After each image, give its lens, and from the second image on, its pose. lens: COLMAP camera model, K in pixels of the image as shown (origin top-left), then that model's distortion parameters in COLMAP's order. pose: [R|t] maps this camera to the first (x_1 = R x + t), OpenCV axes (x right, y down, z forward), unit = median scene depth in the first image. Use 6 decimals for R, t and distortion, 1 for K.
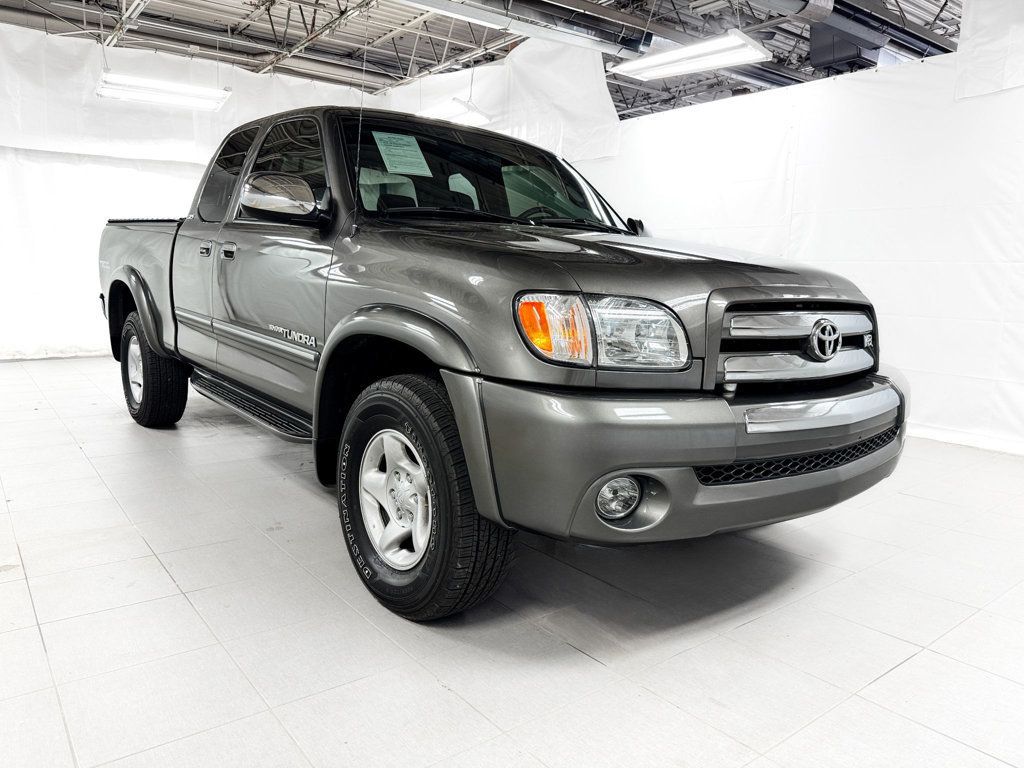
lens RADIAL K [[699.5, 0, 512.0], [0, 699.5, 384.0], [0, 0, 1]] dist [-0.000724, -0.003890]
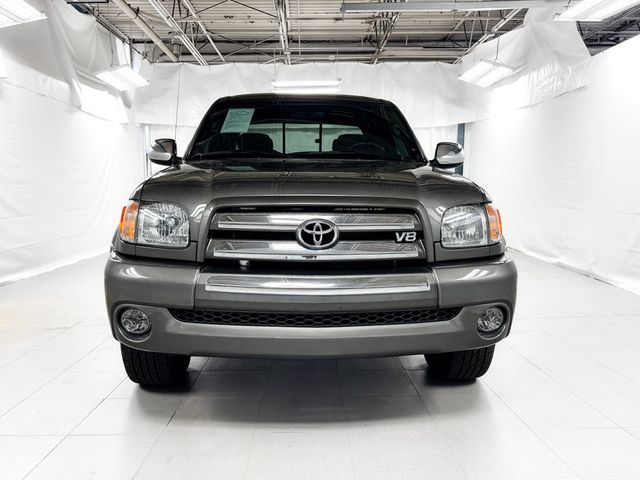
lens RADIAL K [[493.1, 0, 320.0], [0, 493.1, 240.0], [0, 0, 1]] dist [0.005683, -0.002933]
pose [[0.817564, 0.034409, -0.574809, 0.930420], [-0.063854, 0.997474, -0.031111, -0.019600], [0.572287, 0.062140, 0.817696, 0.194917]]
